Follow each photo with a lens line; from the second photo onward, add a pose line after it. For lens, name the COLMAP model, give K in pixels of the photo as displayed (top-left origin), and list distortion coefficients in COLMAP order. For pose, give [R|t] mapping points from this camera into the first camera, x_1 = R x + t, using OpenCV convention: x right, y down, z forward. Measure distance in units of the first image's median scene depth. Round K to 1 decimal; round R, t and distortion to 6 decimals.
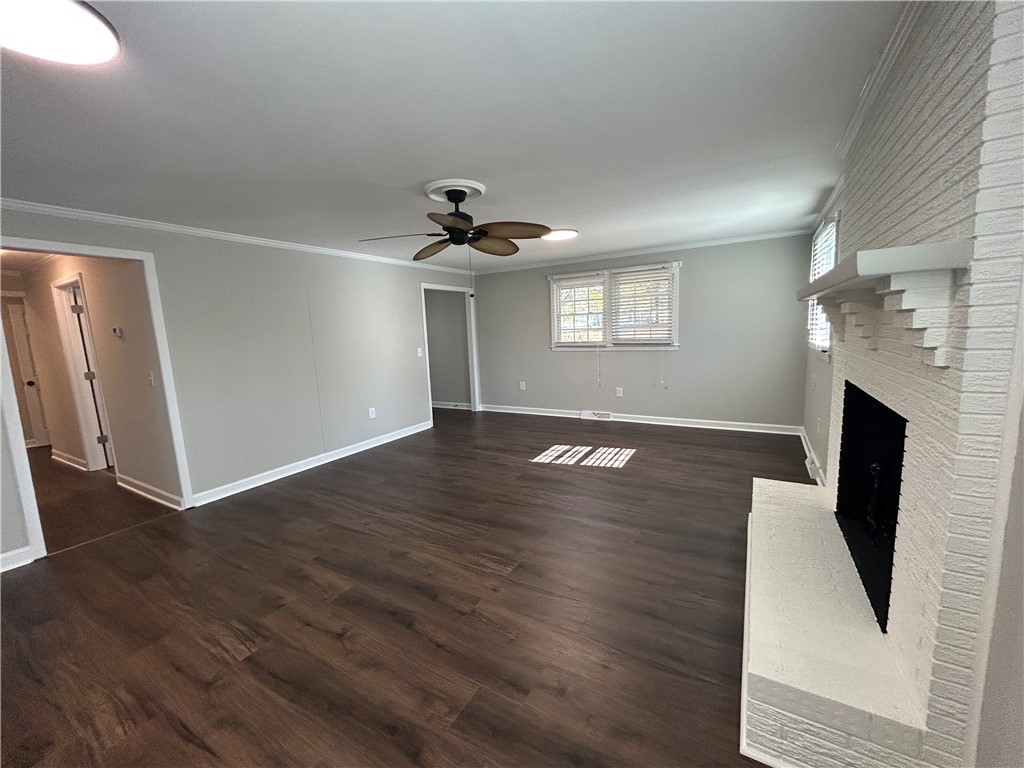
lens RADIAL K [[410.4, 0, 512.0], [0, 410.4, 384.0], [0, 0, 1]] dist [-0.001507, 0.000154]
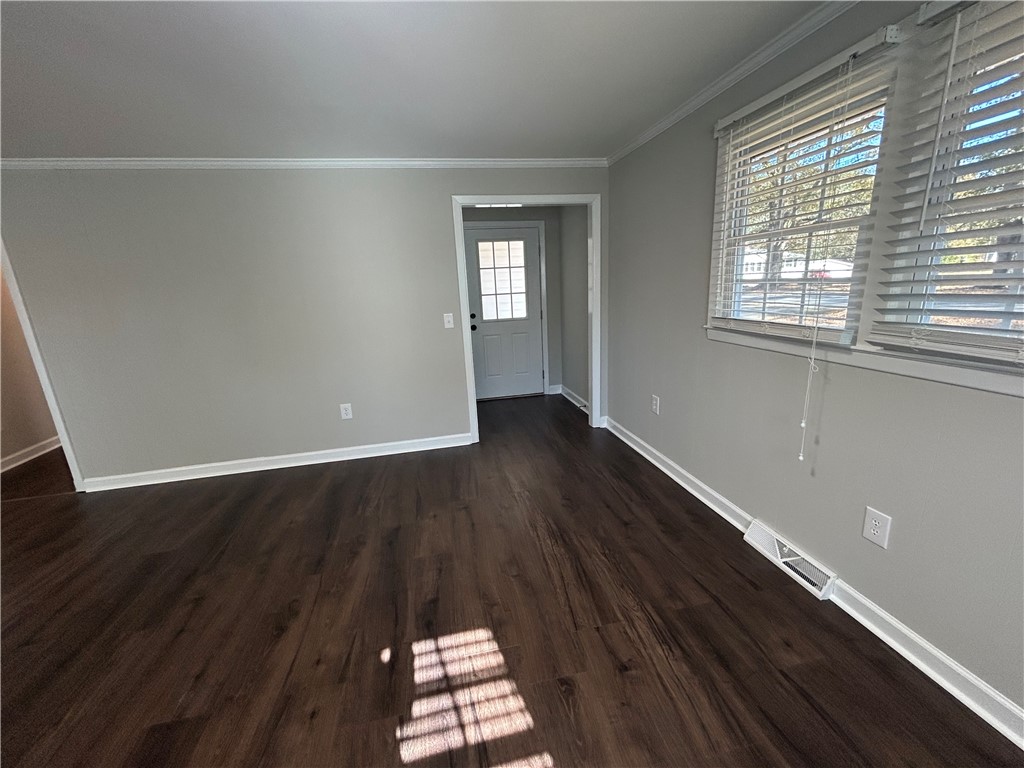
lens RADIAL K [[410.4, 0, 512.0], [0, 410.4, 384.0], [0, 0, 1]] dist [-0.001507, 0.000154]
pose [[0.671972, 0.182716, -0.717683, 0.315710], [-0.078267, 0.981181, 0.176519, -0.112657], [0.736429, -0.062445, 0.673626, 0.749721]]
